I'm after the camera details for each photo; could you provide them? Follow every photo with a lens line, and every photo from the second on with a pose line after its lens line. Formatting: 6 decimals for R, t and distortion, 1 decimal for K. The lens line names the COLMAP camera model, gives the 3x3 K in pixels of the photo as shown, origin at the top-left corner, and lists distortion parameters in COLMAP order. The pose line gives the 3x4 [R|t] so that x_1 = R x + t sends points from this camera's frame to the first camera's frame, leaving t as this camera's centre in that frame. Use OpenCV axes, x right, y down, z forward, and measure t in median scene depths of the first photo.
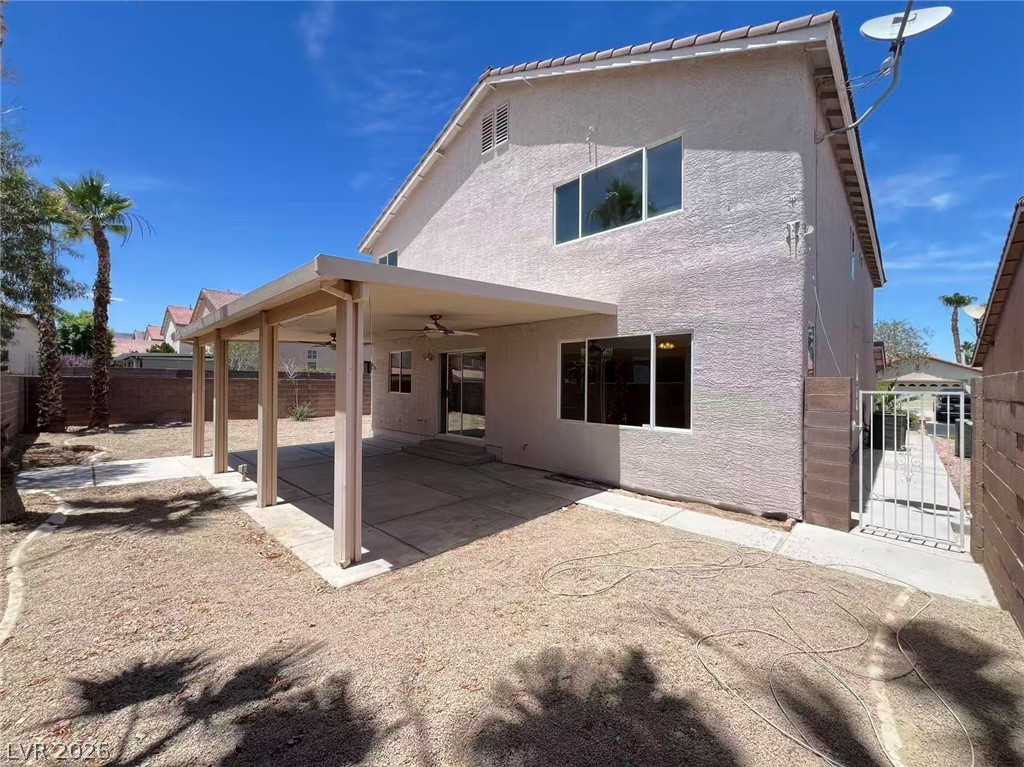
lens RADIAL K [[410.6, 0, 511.4], [0, 410.6, 382.8], [0, 0, 1]] dist [0.003950, 0.000050]
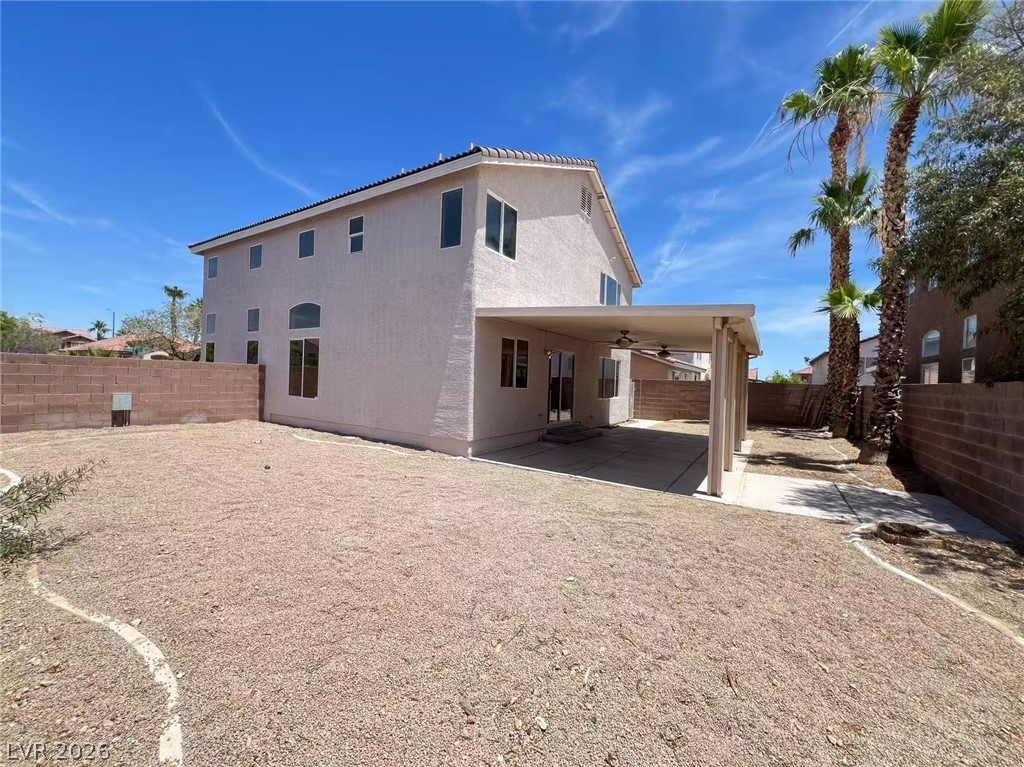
lens RADIAL K [[410.6, 0, 511.4], [0, 410.6, 381.2], [0, 0, 1]] dist [0.003950, 0.000050]
pose [[-0.200606, -0.019622, 0.979475, -1.427425], [-0.038884, 0.999171, 0.012053, -0.000445], [-0.978900, -0.035669, -0.201203, 1.552794]]
